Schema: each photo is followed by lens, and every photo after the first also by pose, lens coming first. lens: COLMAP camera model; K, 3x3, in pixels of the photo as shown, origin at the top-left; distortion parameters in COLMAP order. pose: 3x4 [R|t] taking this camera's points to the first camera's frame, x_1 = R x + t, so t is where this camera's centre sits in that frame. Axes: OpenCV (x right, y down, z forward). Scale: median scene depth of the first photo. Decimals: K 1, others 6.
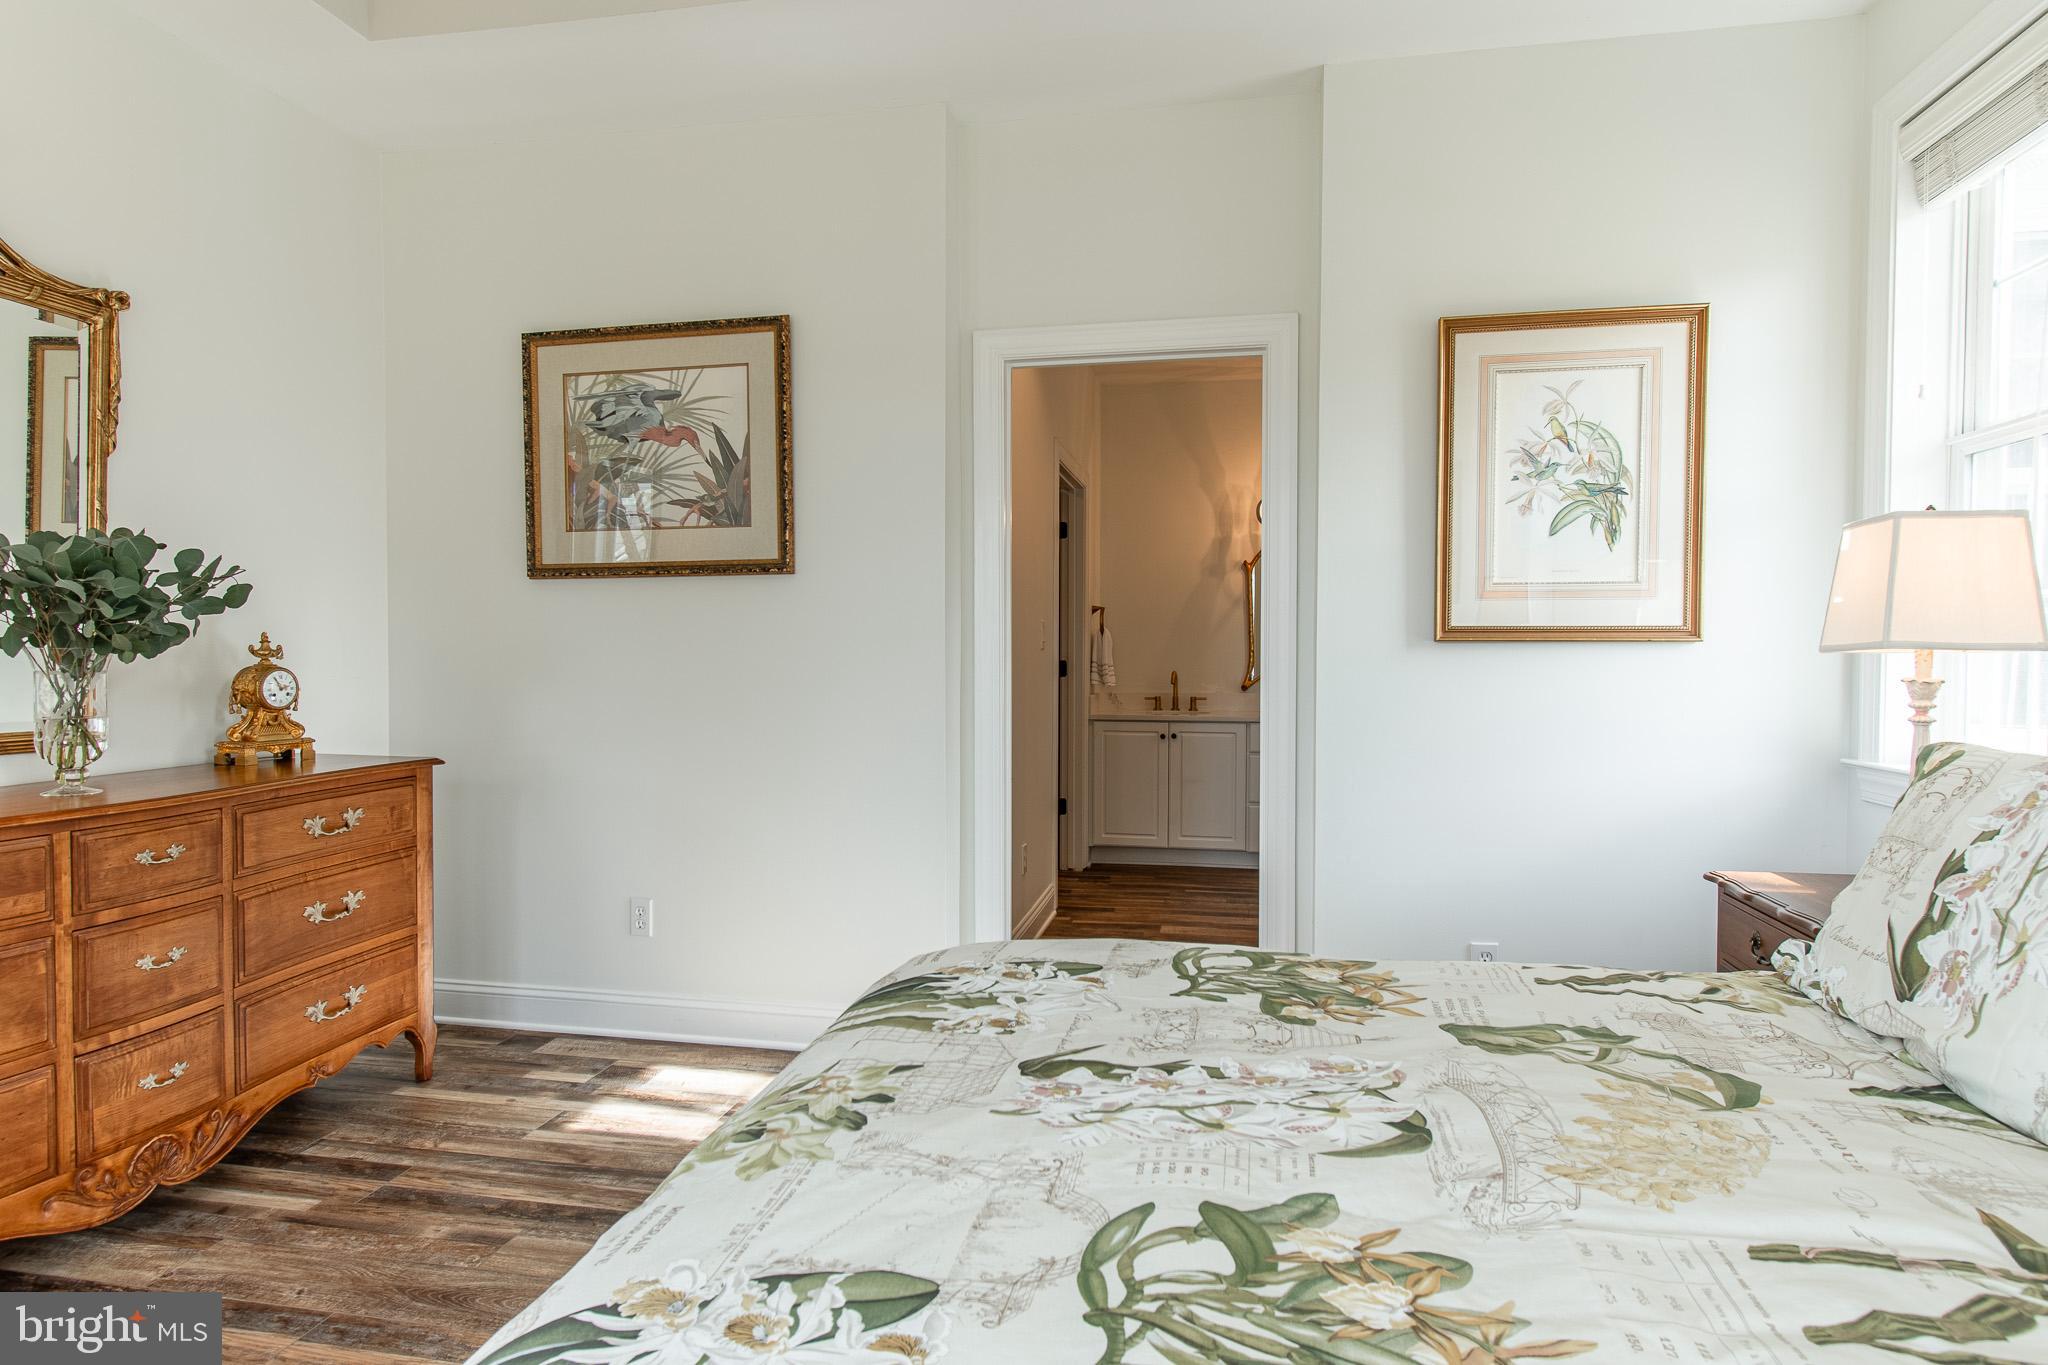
lens RADIAL K [[1147.1, 0, 1024.0], [0, 1147.1, 682.5], [0, 0, 1]] dist [-0.000167, 0.001129]
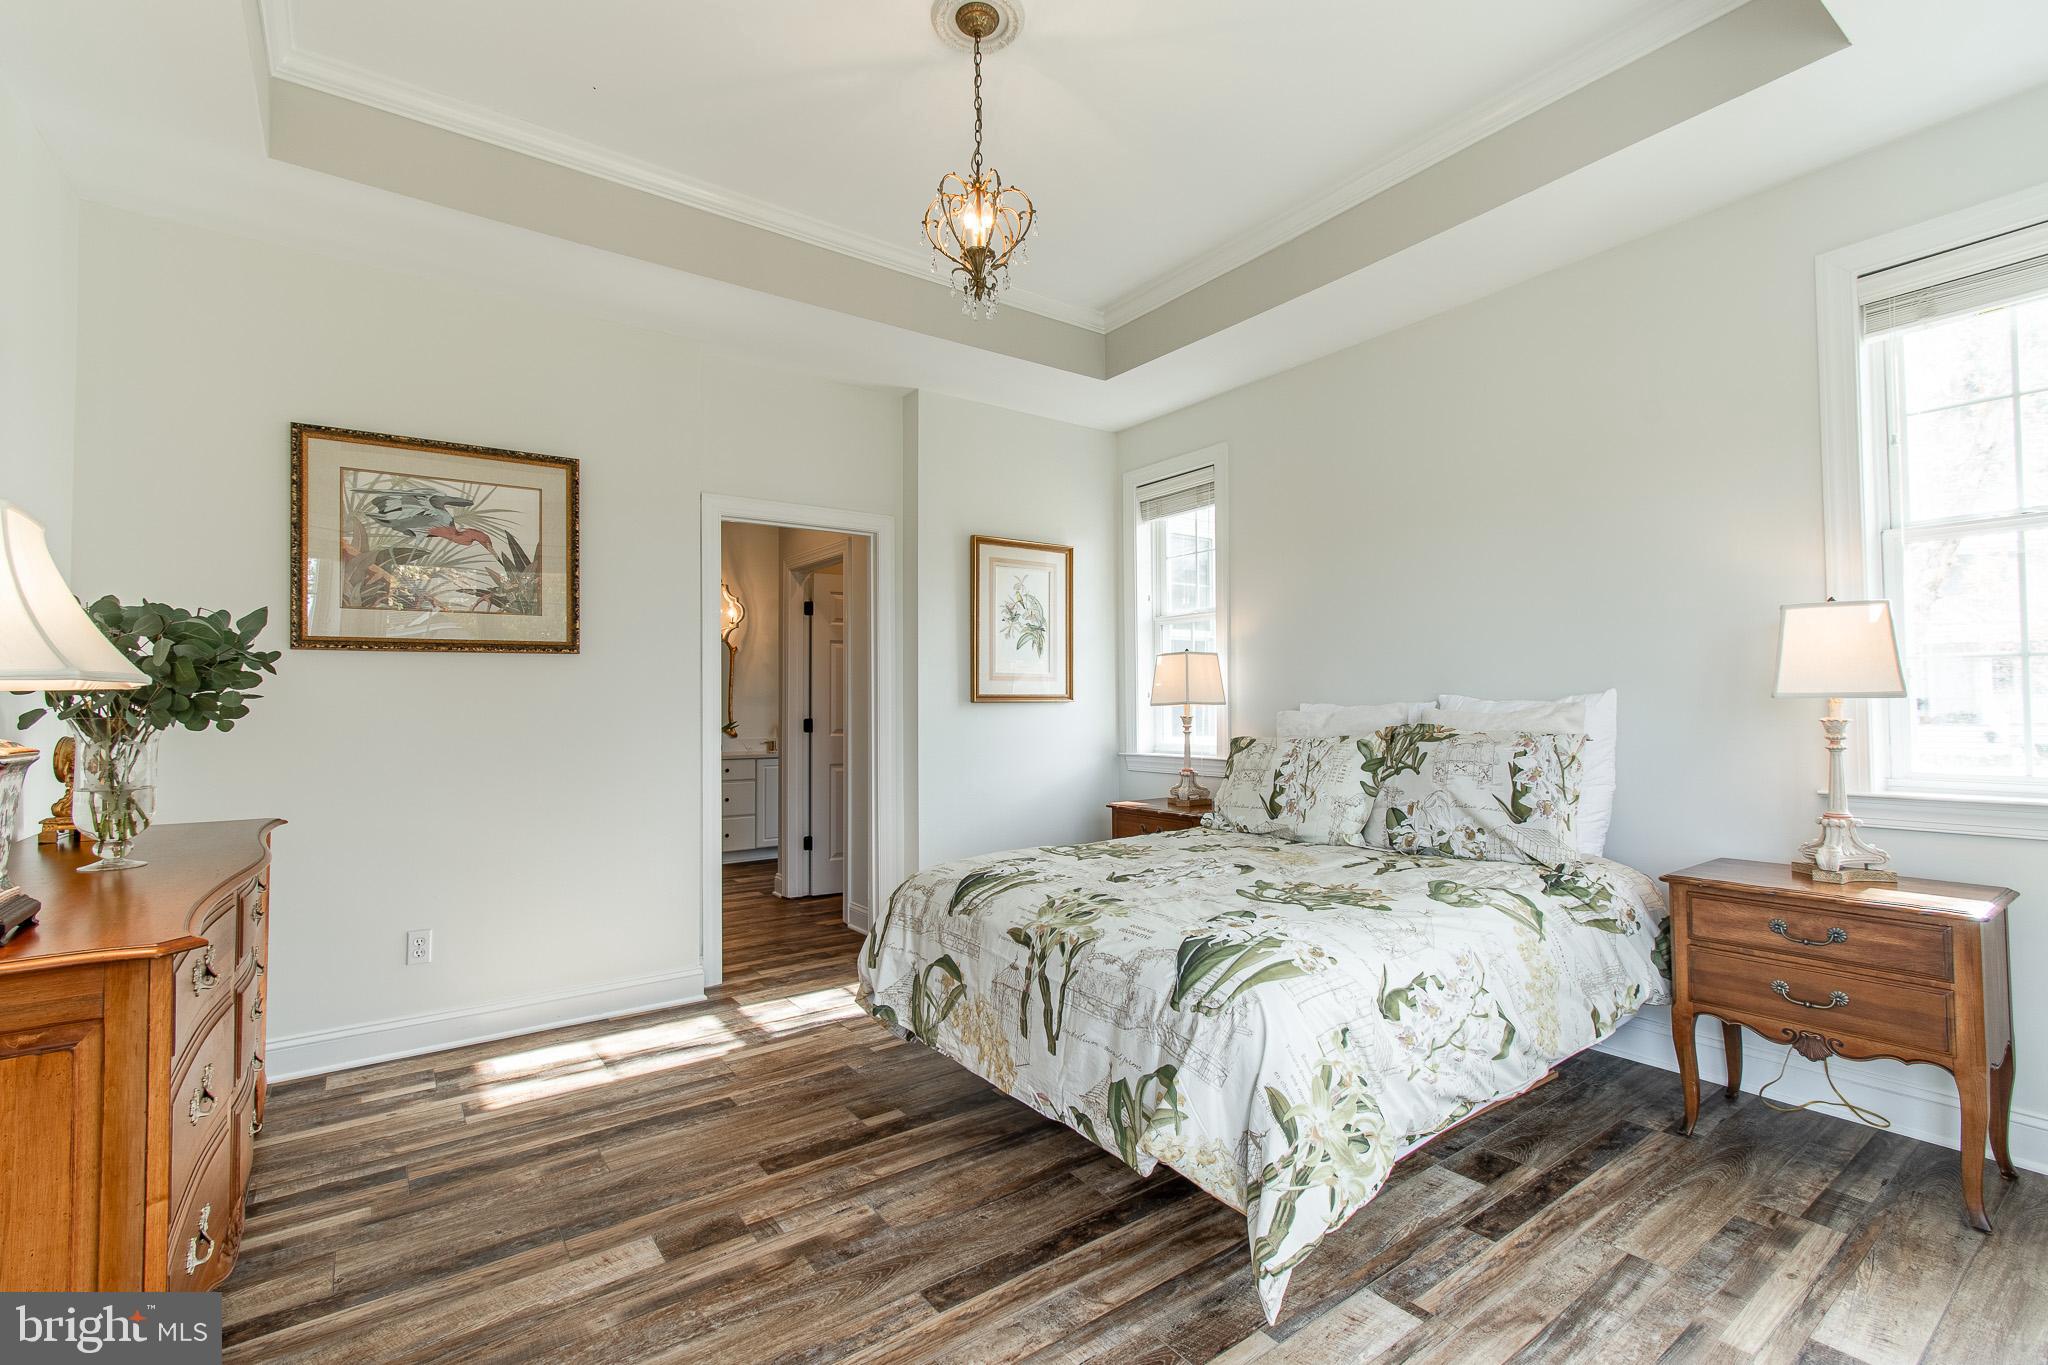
lens RADIAL K [[903.2, 0, 1020.7], [0, 903.2, 676.8], [0, 0, 1]] dist [0.002692, -0.000586]
pose [[0.682208, 0.014213, 0.731020, -0.632446], [0.030677, 0.998374, -0.048040, -0.003079], [-0.730514, 0.055199, 0.680663, -0.073879]]
